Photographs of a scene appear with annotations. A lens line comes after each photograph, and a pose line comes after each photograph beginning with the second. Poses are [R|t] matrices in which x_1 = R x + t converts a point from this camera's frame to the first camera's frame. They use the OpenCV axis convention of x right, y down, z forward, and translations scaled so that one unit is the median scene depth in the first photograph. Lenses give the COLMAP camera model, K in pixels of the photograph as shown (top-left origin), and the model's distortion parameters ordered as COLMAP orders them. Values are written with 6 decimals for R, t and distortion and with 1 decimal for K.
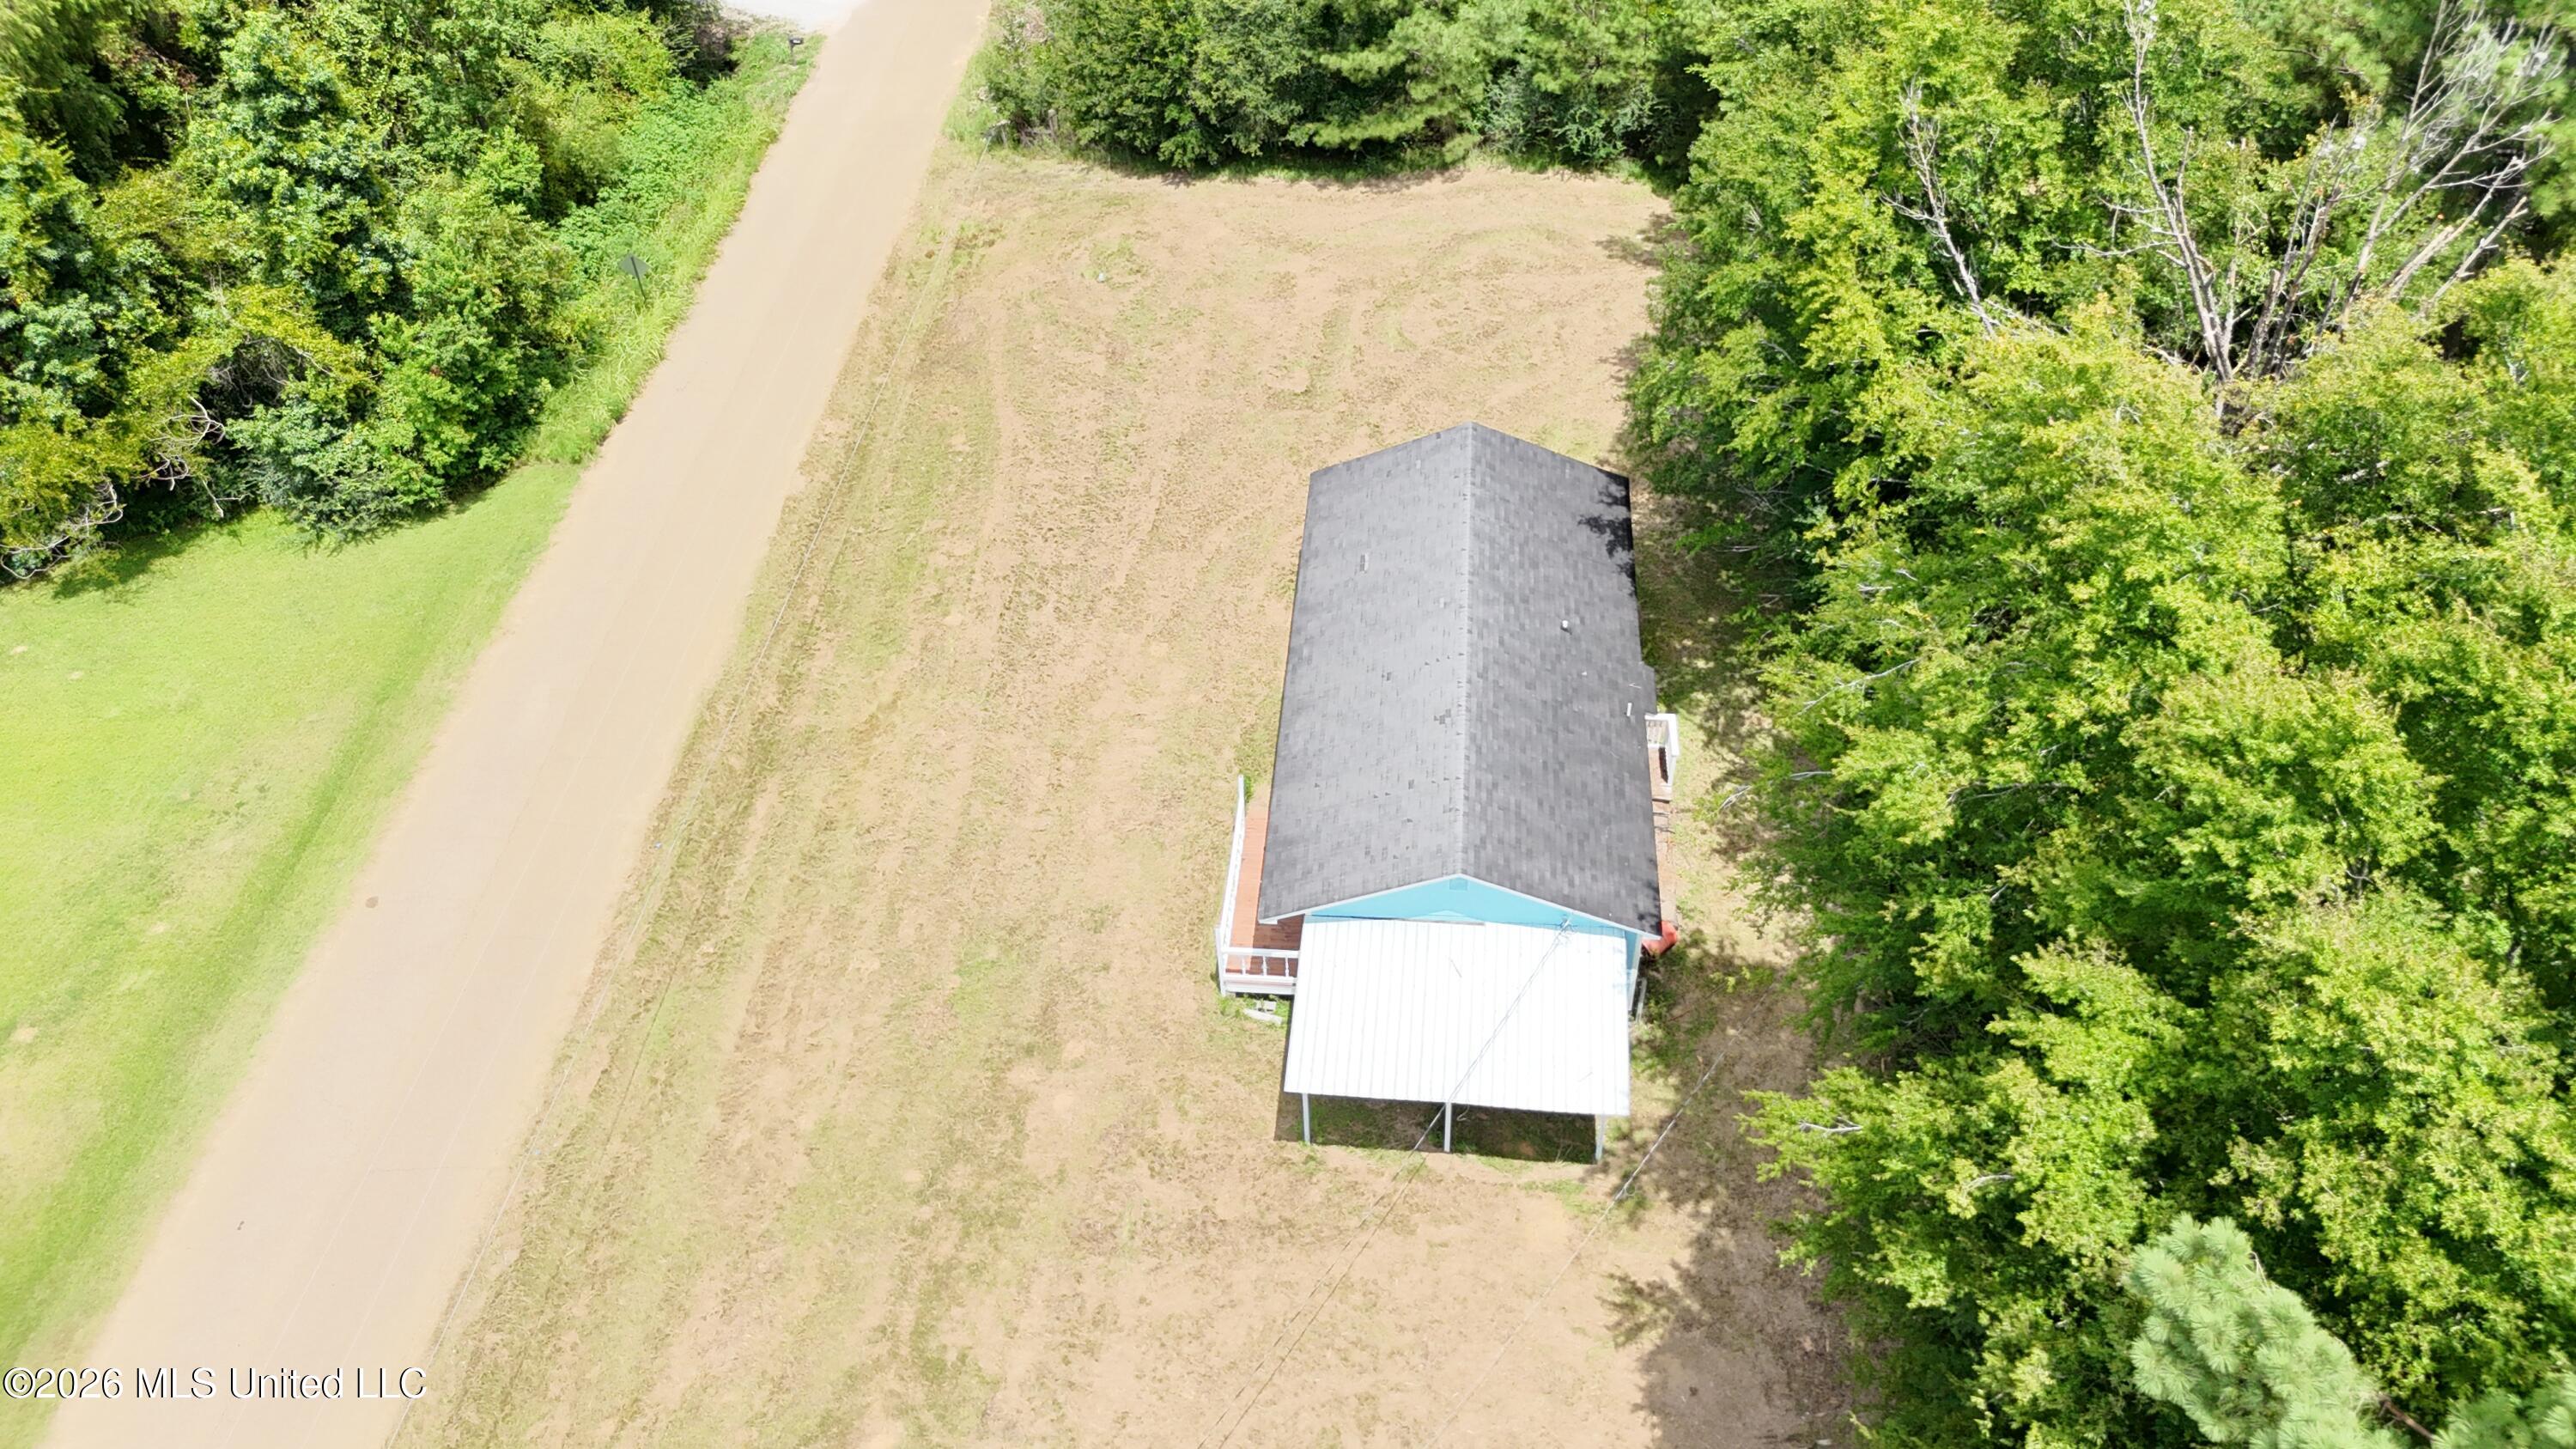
lens RADIAL K [[1894.0, 0, 1276.0], [0, 1894.0, 719.7], [0, 0, 1]] dist [0.087092, -0.095761]
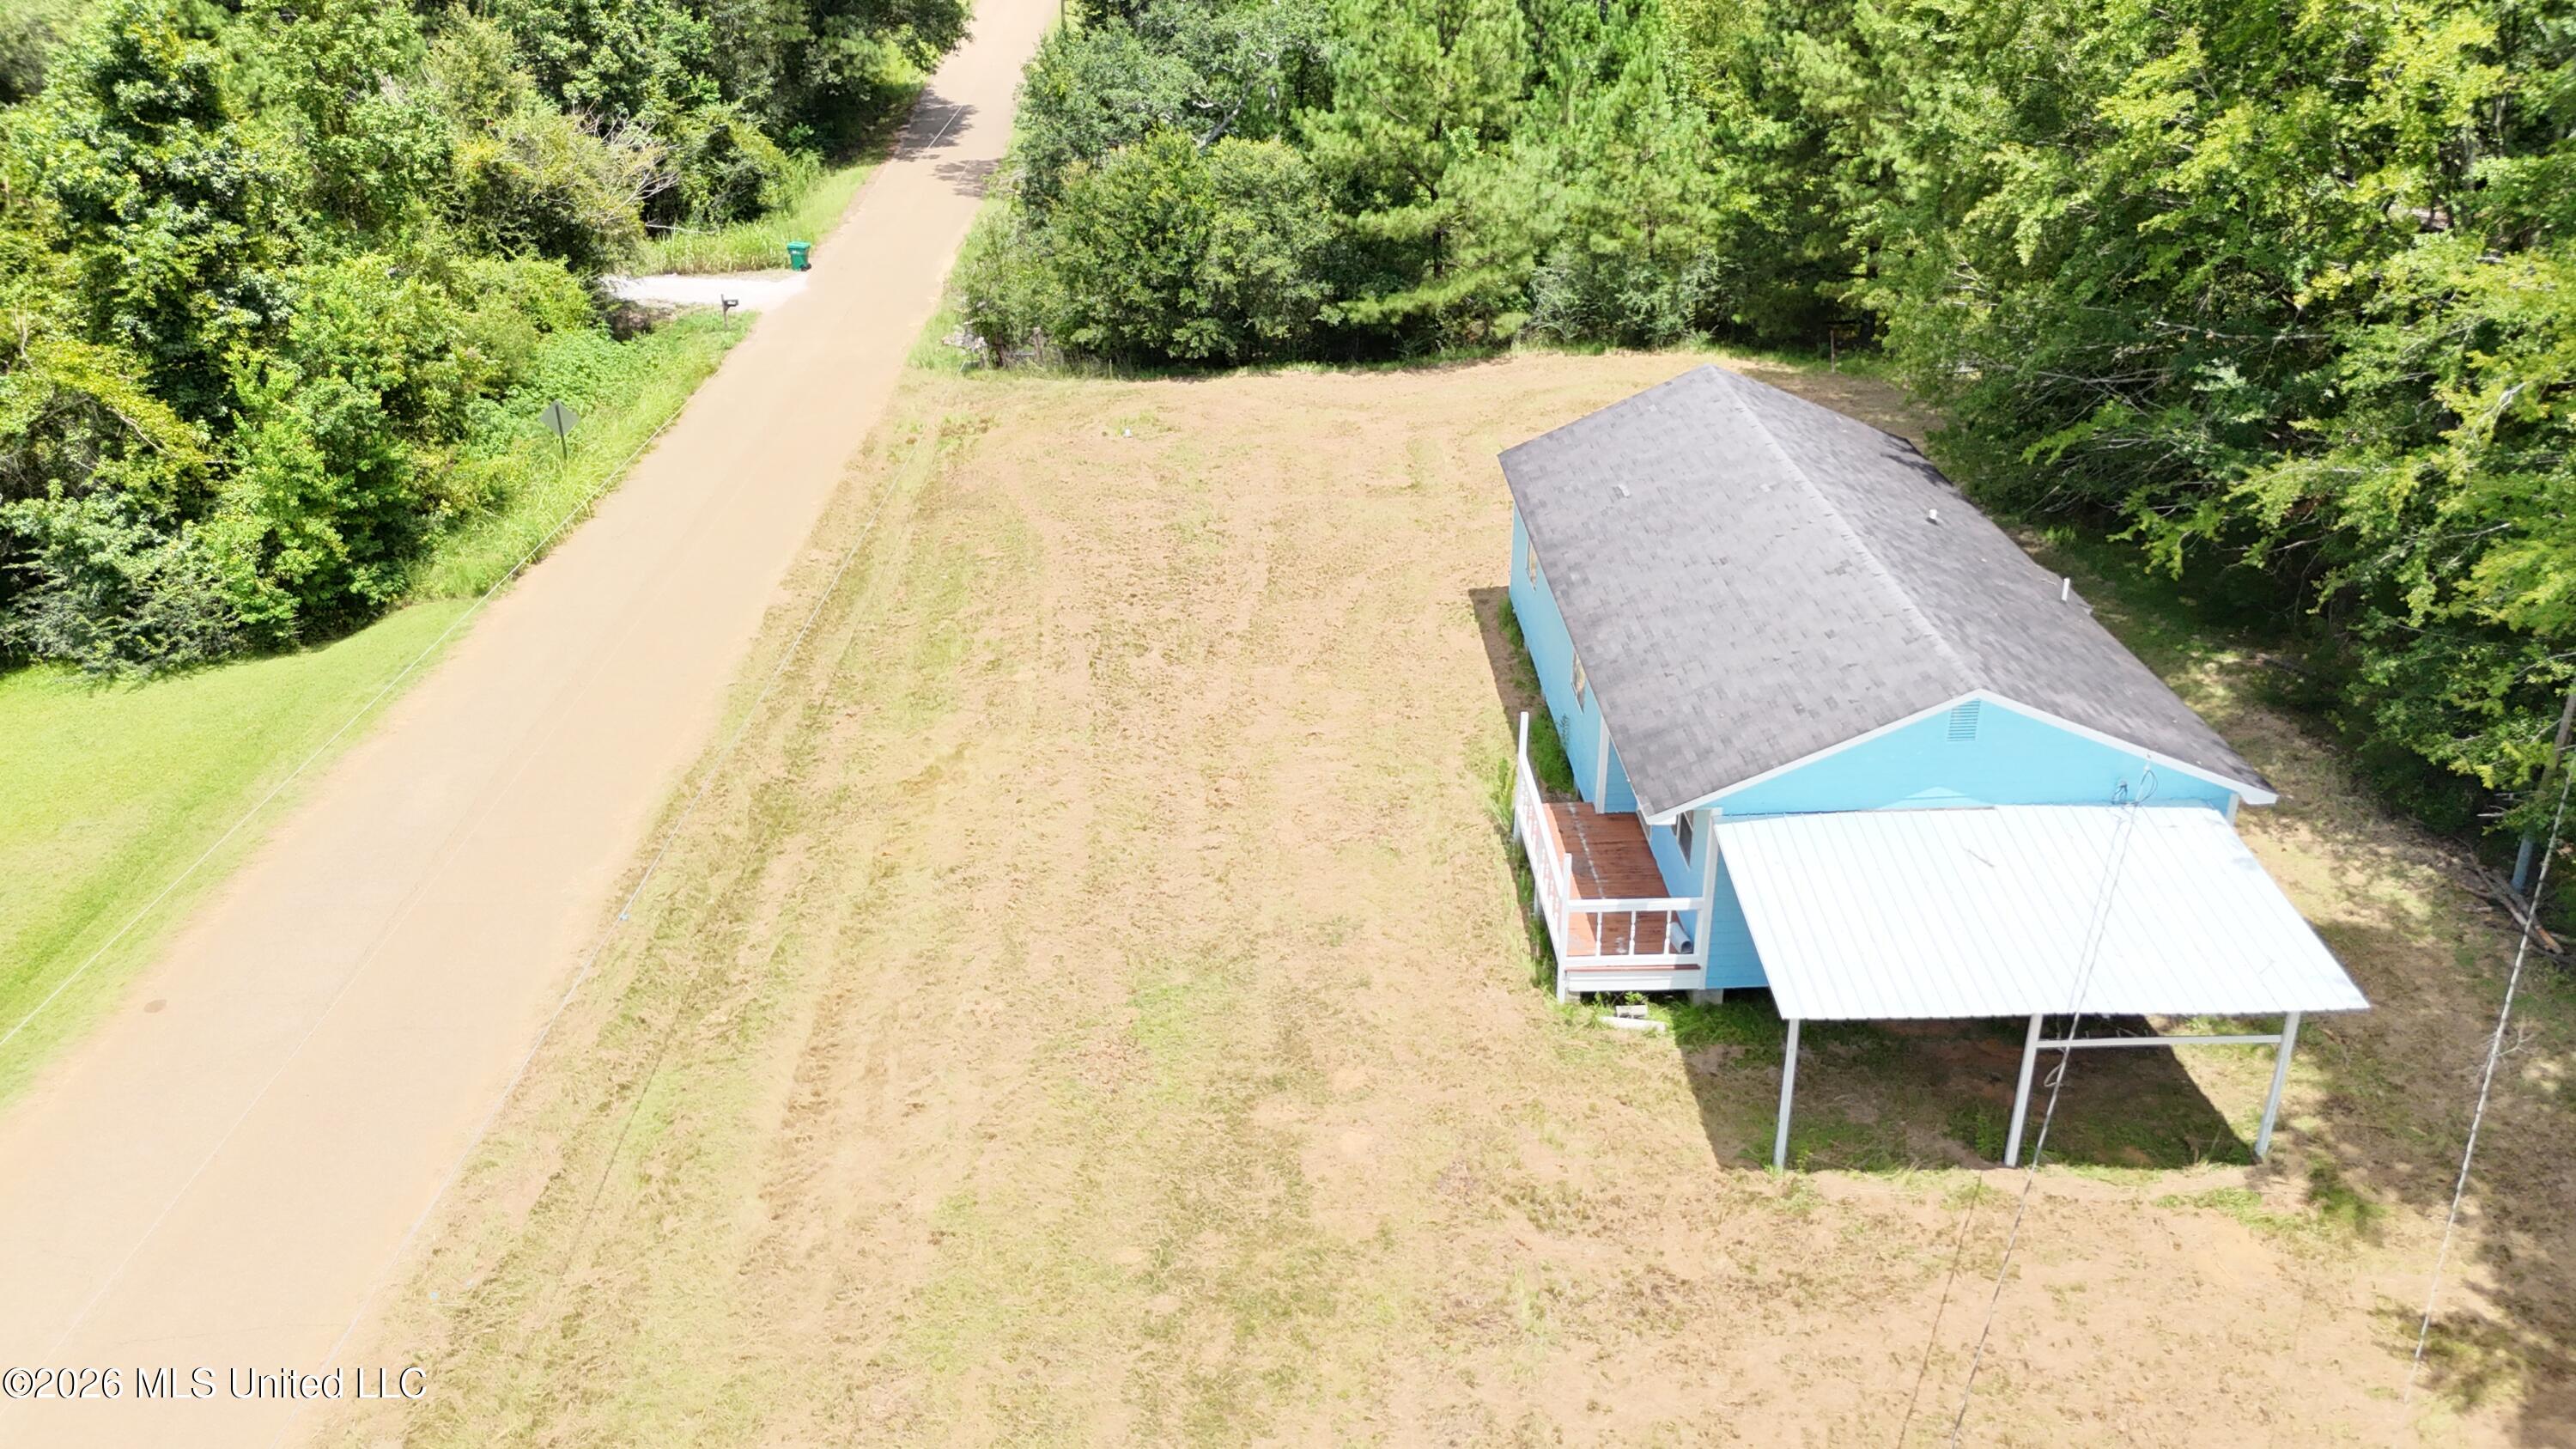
lens RADIAL K [[1894.0, 0, 1276.0], [0, 1894.0, 719.7], [0, 0, 1]] dist [0.087092, -0.095761]
pose [[0.993469, -0.037849, 0.107643, -0.151011], [0.071330, 0.942336, -0.326979, 0.207619], [-0.089060, 0.332521, 0.938881, 0.304542]]
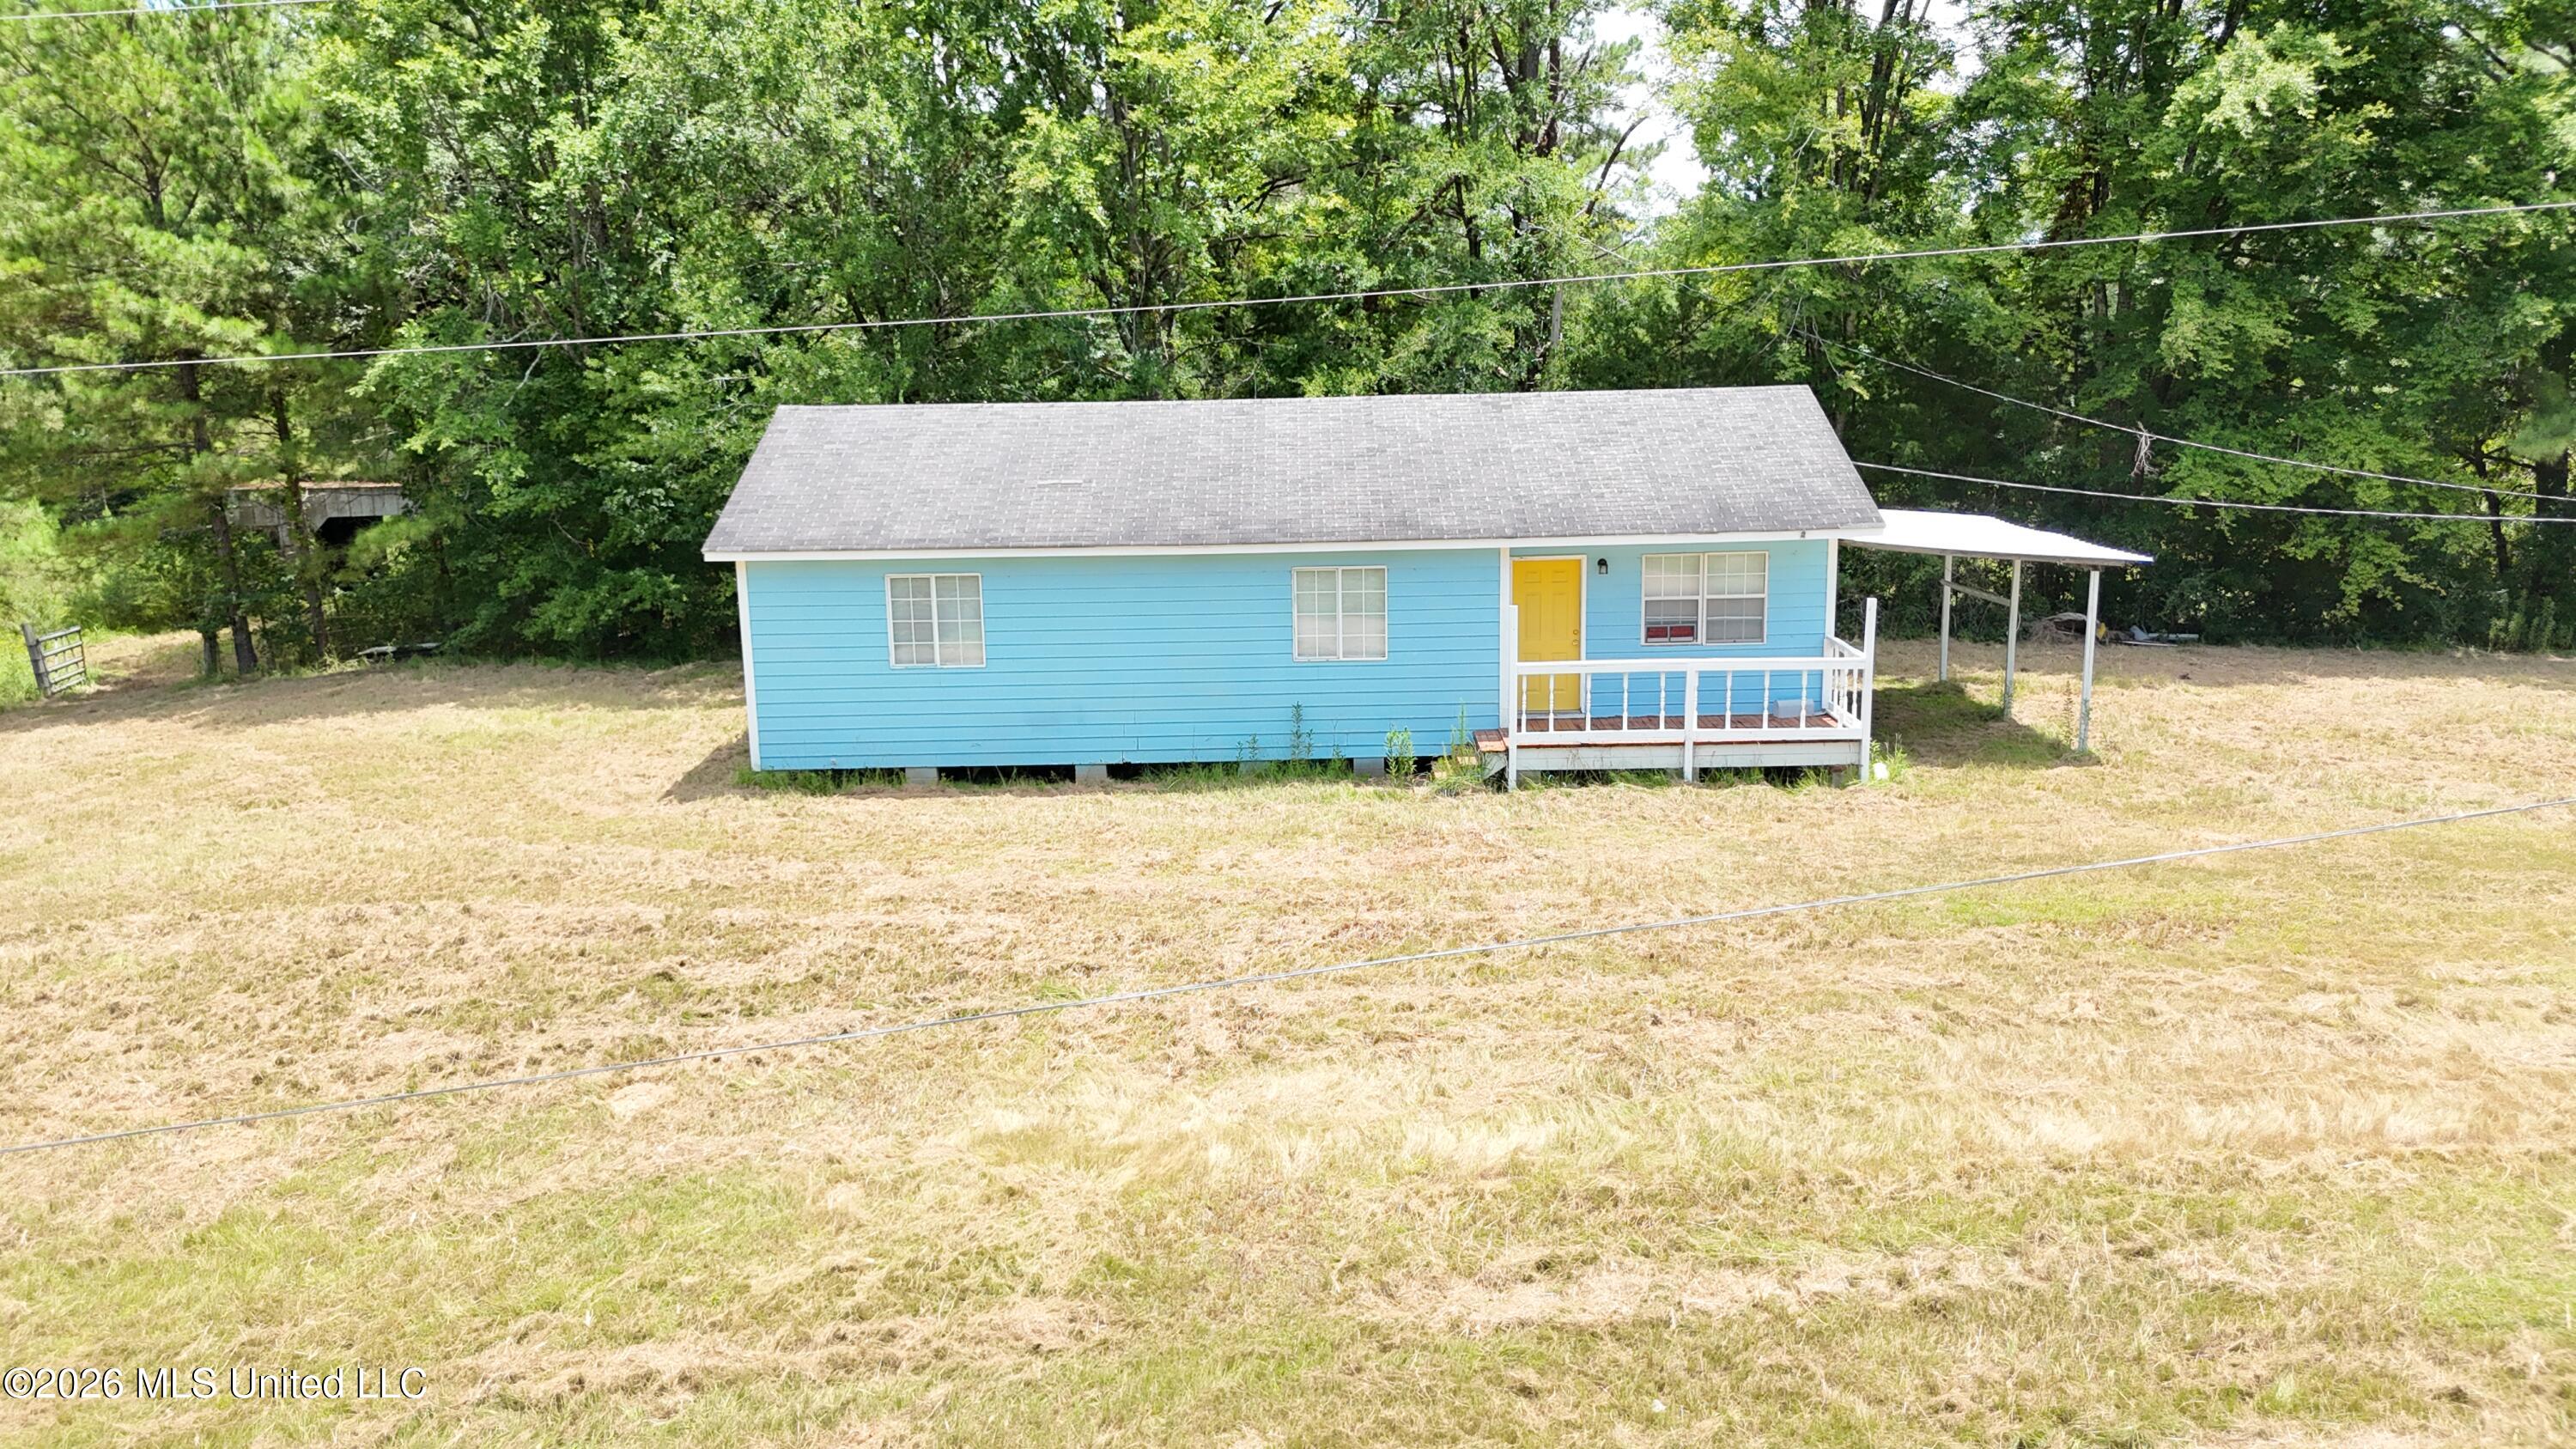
lens RADIAL K [[1894.0, 0, 1276.0], [0, 1894.0, 719.7], [0, 0, 1]] dist [0.087092, -0.095761]
pose [[-0.090911, -0.137390, 0.986336, -0.471896], [0.717825, 0.677464, 0.160528, -0.077522], [-0.690262, 0.722611, 0.037034, 0.887892]]
